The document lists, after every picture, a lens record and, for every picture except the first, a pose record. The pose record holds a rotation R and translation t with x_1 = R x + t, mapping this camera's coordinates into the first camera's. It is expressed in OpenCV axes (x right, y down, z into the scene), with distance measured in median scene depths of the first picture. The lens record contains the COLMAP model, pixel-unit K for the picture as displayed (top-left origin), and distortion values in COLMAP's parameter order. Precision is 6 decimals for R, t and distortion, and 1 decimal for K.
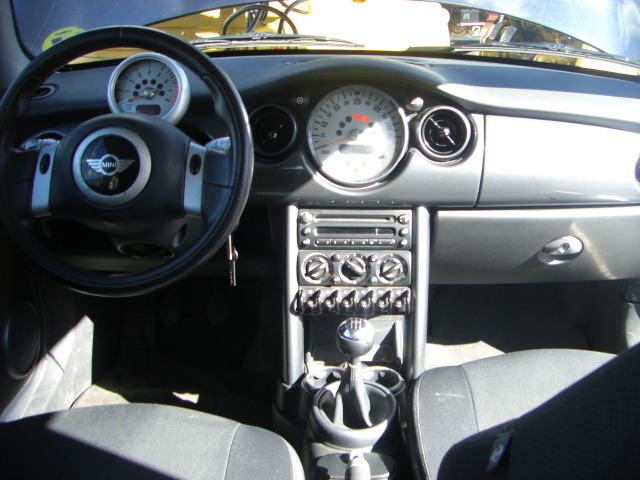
lens RADIAL K [[728.3, 0, 319.4], [0, 728.3, 238.1], [0, 0, 1]] dist [-0.149795, 0.000000]
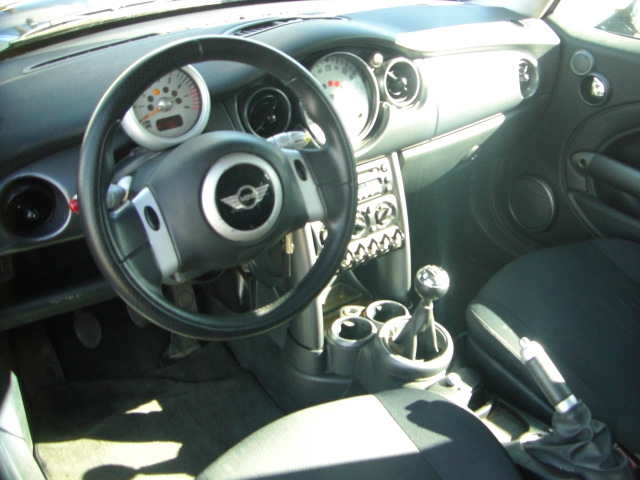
lens RADIAL K [[728.3, 0, 317.8], [0, 728.3, 240.8], [0, 0, 1]] dist [-0.149795, 0.000000]
pose [[0.778057, -0.314157, 0.543997, -0.589754], [0.229349, 0.948252, 0.219584, -0.183709], [-0.584830, -0.046084, 0.809845, 0.168335]]
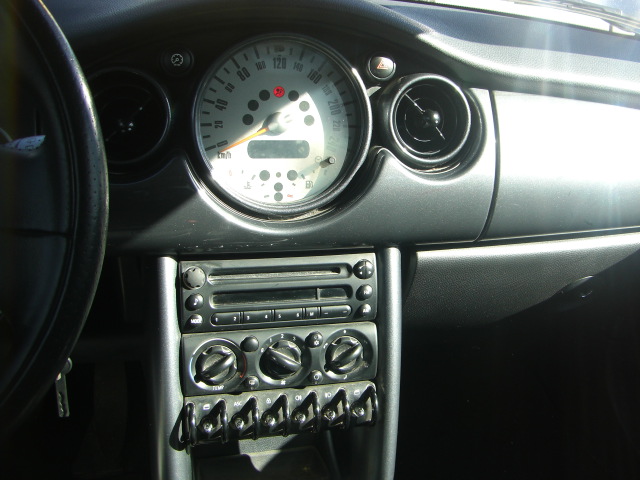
lens RADIAL K [[728.3, 0, 327.5], [0, 728.3, 222.2], [0, 0, 1]] dist [-0.149795, 0.000000]
pose [[0.949815, -0.045498, 0.309486, -0.089384], [0.032111, 0.998321, 0.048216, -0.092182], [-0.311160, -0.035859, 0.949681, 0.458206]]
